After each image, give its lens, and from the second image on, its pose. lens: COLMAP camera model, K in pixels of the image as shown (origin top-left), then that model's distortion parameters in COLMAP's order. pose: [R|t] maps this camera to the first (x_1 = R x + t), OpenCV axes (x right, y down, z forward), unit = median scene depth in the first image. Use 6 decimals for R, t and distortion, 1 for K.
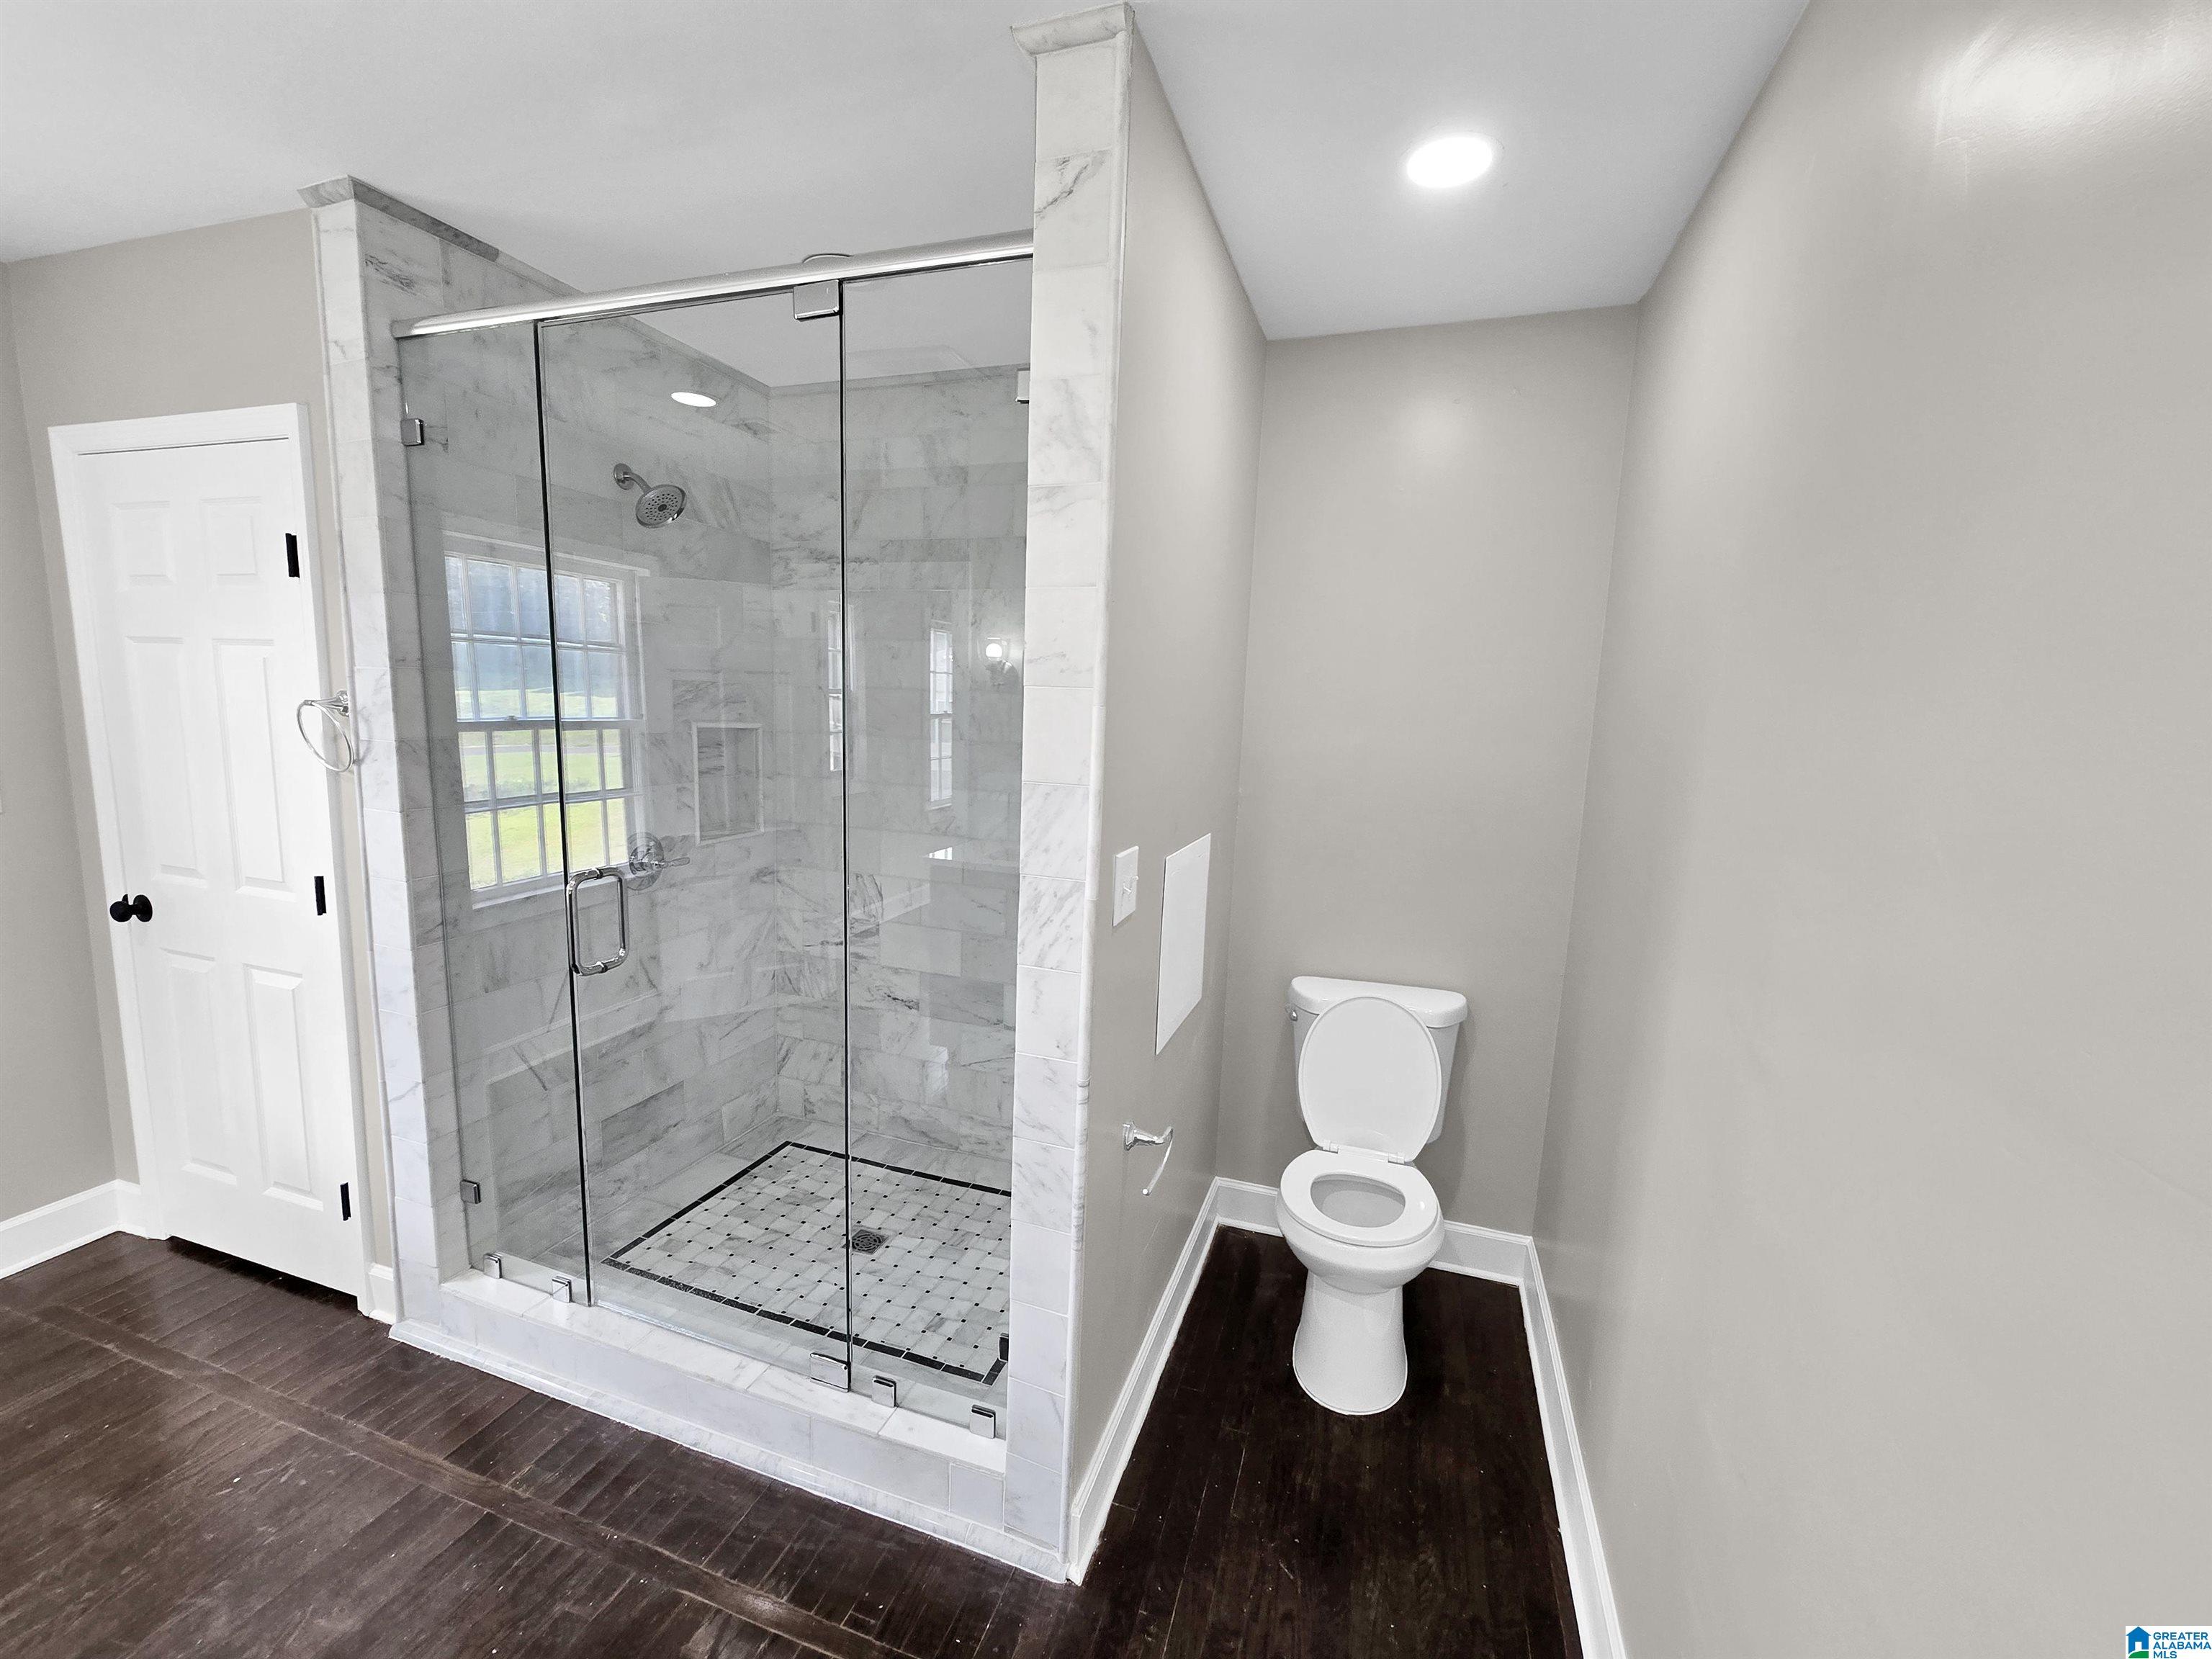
lens RADIAL K [[904.9, 0, 1102.0], [0, 904.9, 838.5], [0, 0, 1]] dist [-0.000881, -0.004064]
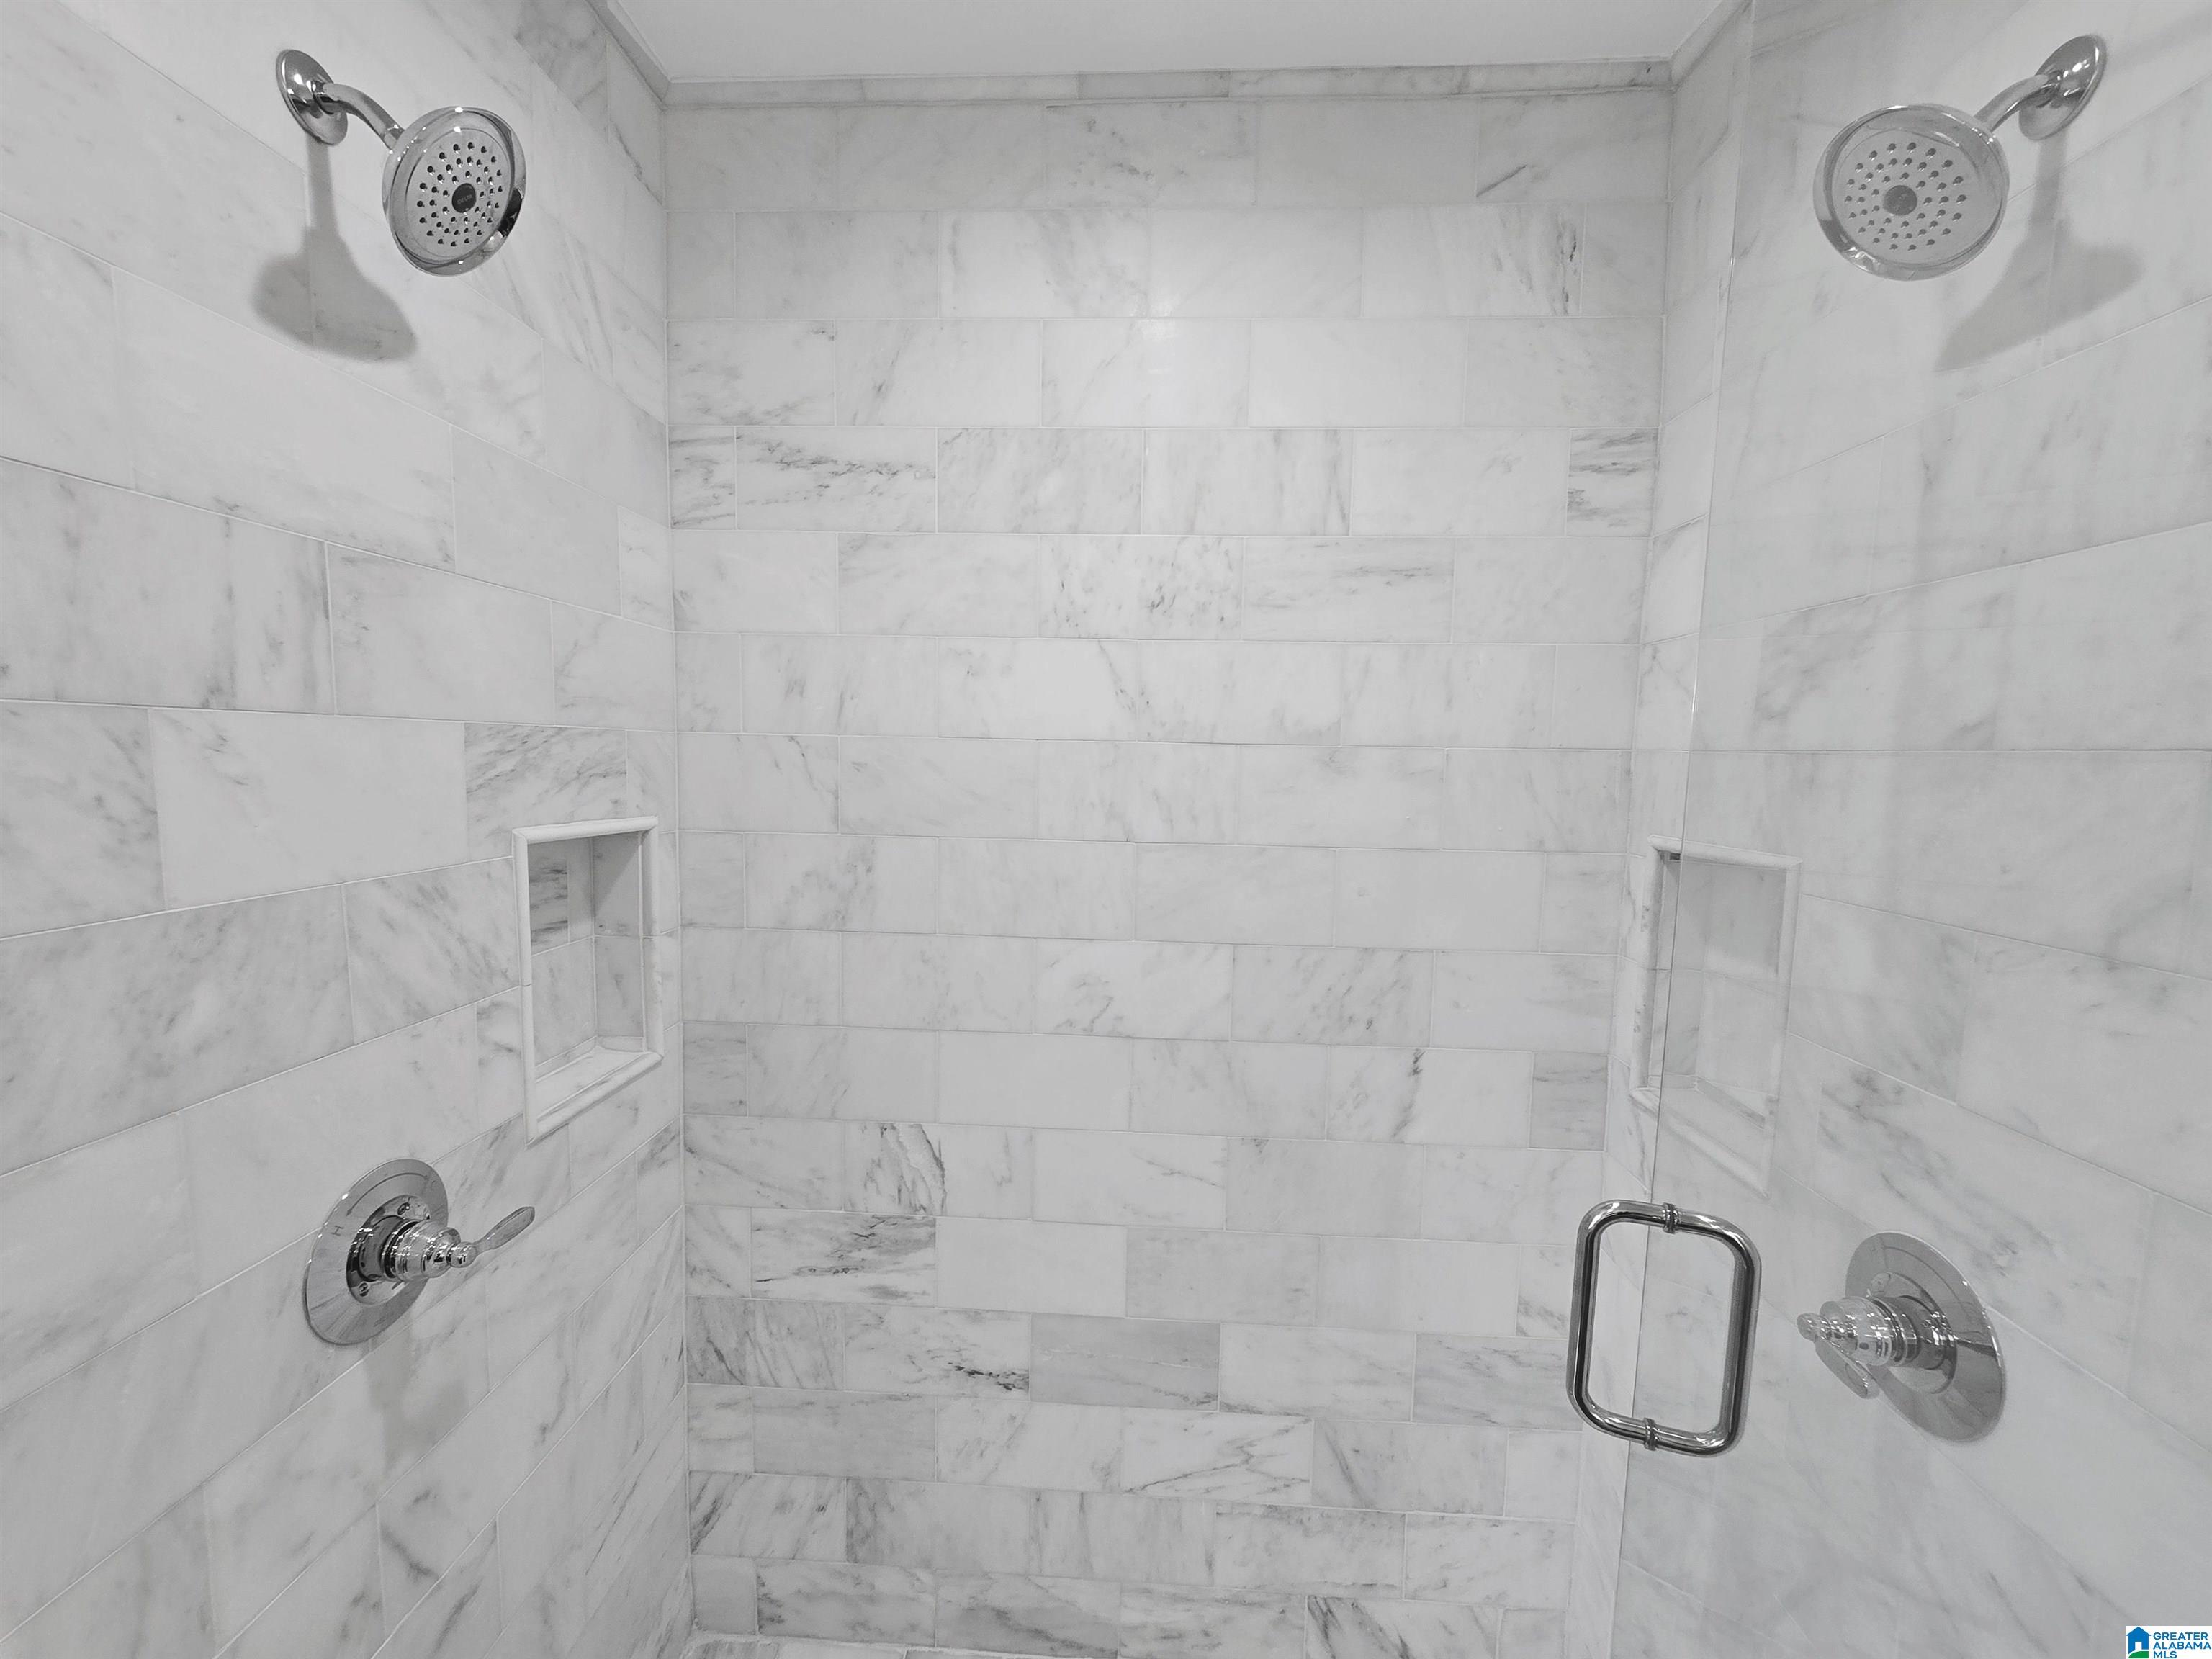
lens RADIAL K [[904.9, 0, 1102.0], [0, 904.9, 838.5], [0, 0, 1]] dist [-0.000881, -0.004064]
pose [[0.959639, -0.040795, 0.278259, -0.295983], [0.052886, 0.997948, -0.036082, -0.091008], [-0.276216, 0.049342, 0.959828, 0.518382]]
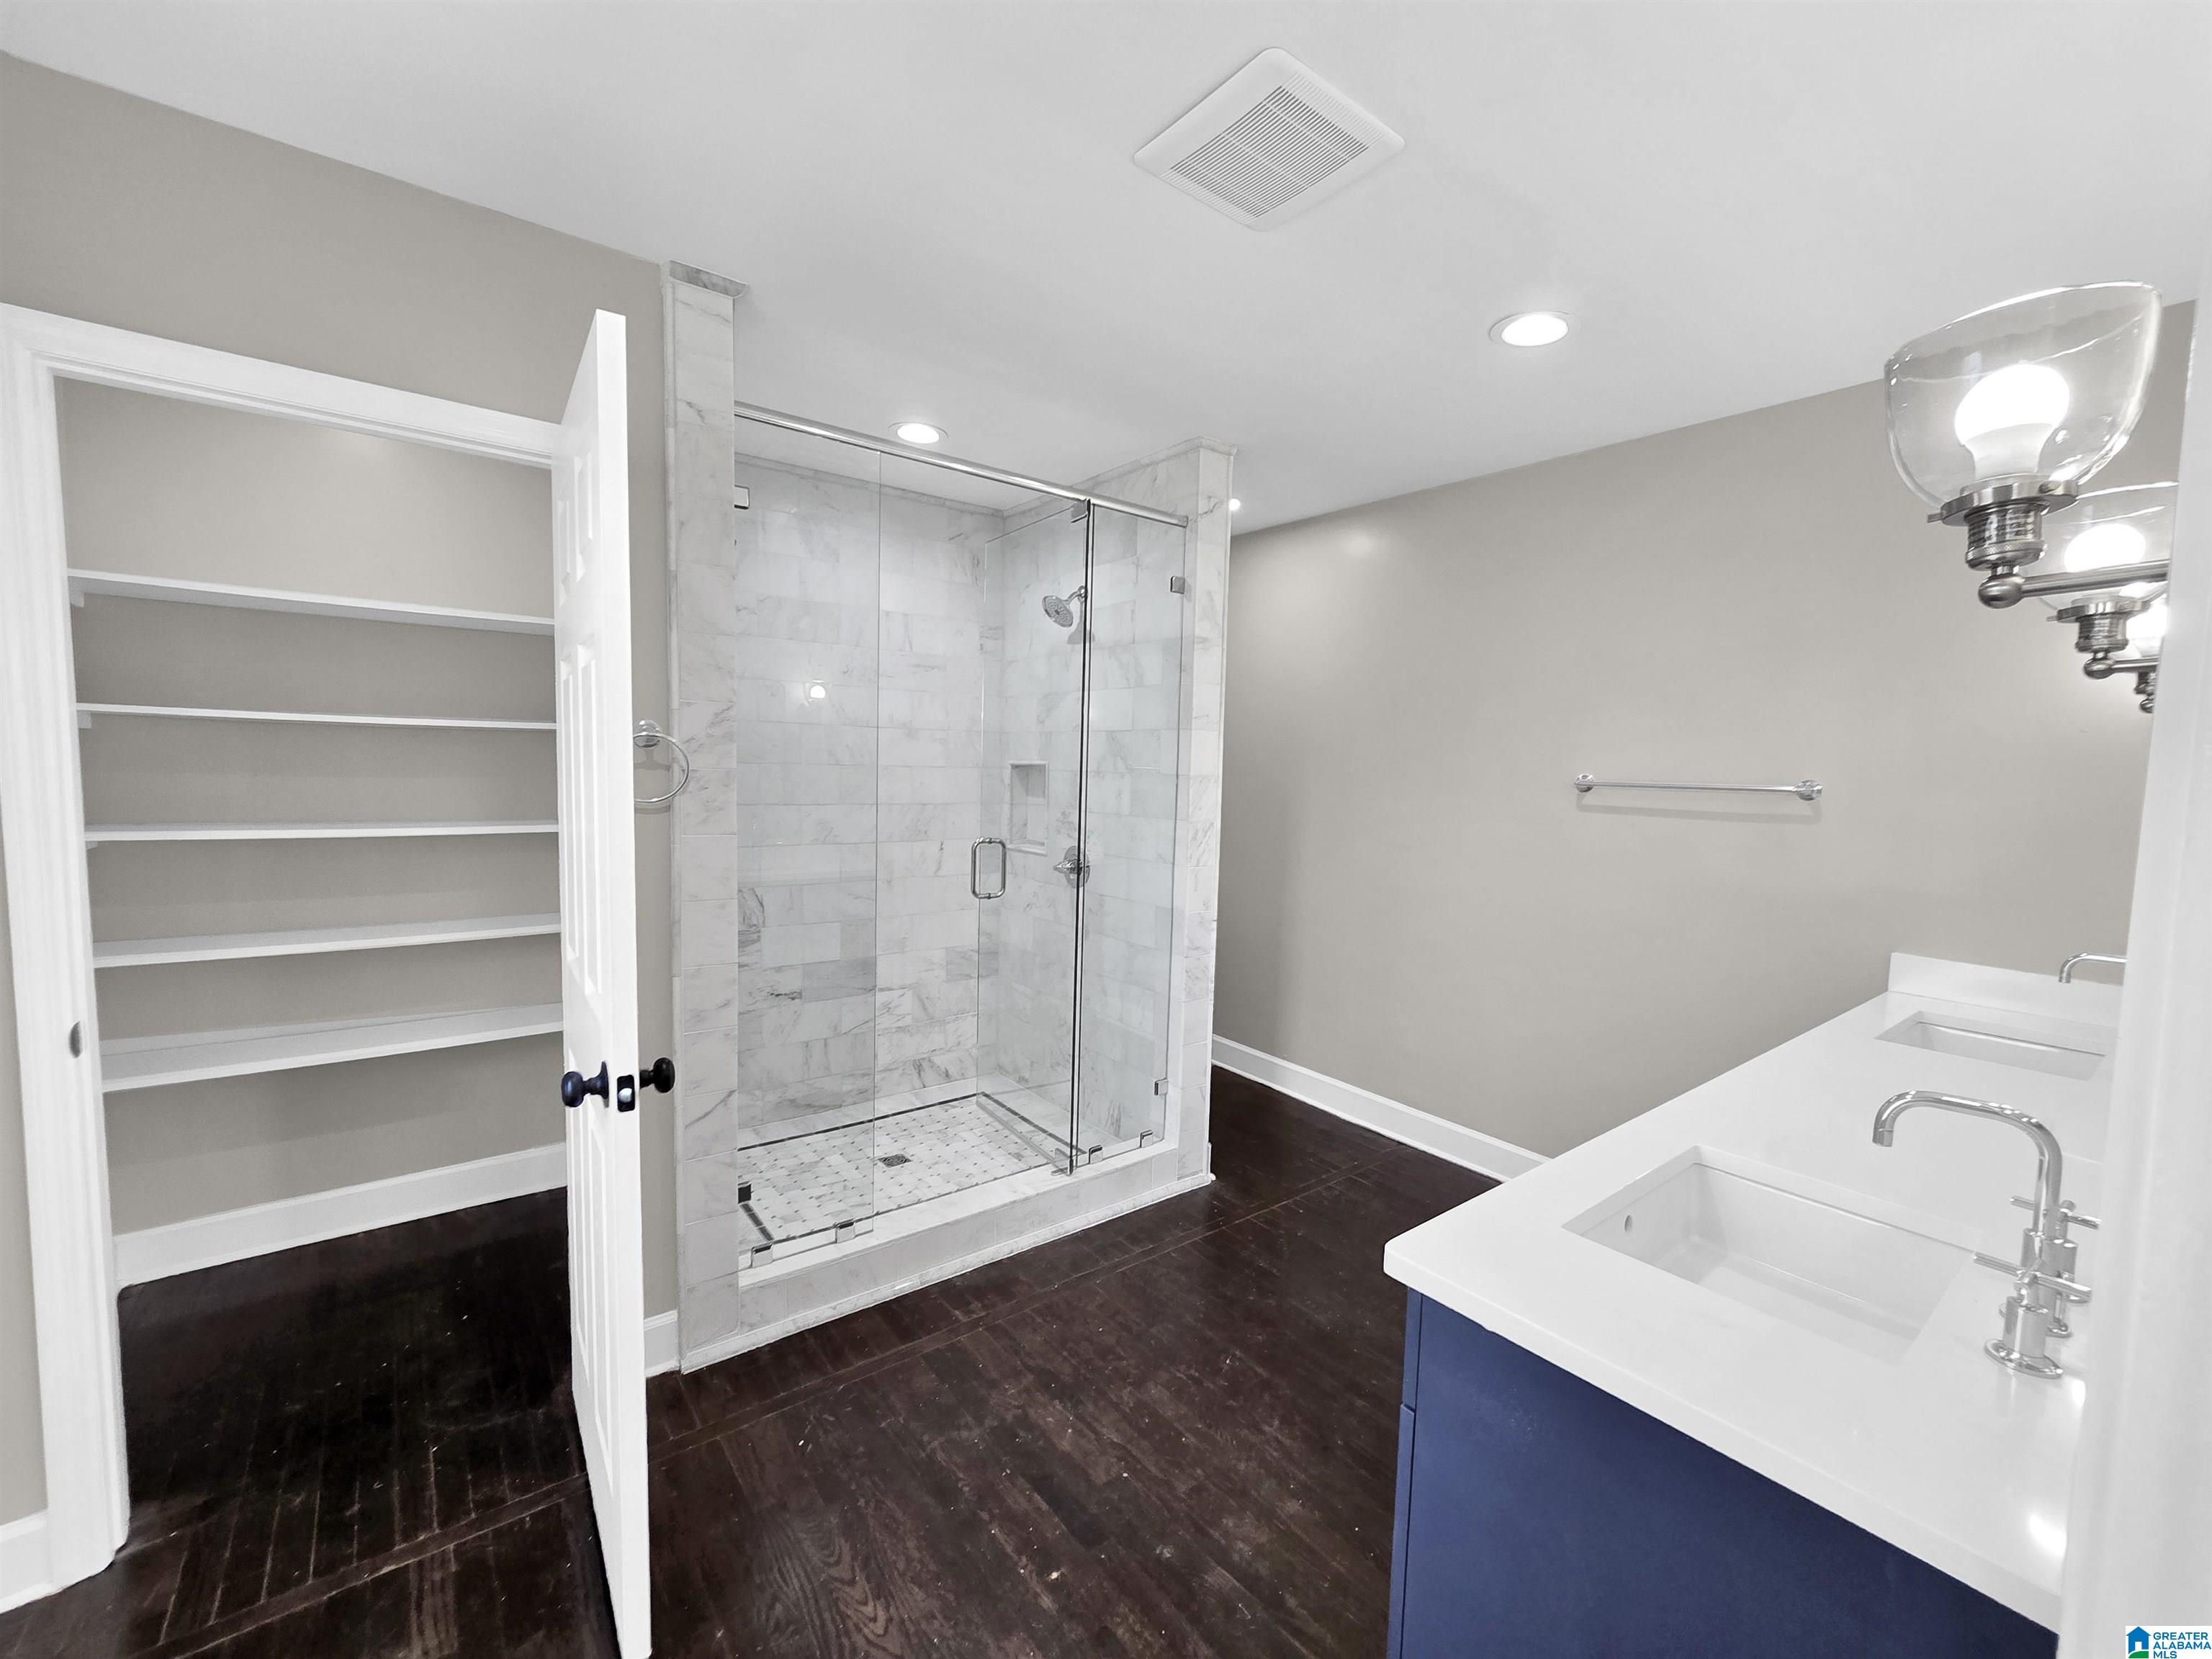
lens RADIAL K [[904.9, 0, 1102.0], [0, 904.9, 838.5], [0, 0, 1]] dist [-0.000881, -0.004064]
pose [[0.548273, -0.087806, 0.831677, -0.964295], [0.115471, 0.992896, 0.028703, -0.002856], [-0.828289, 0.080298, 0.554518, 0.021698]]
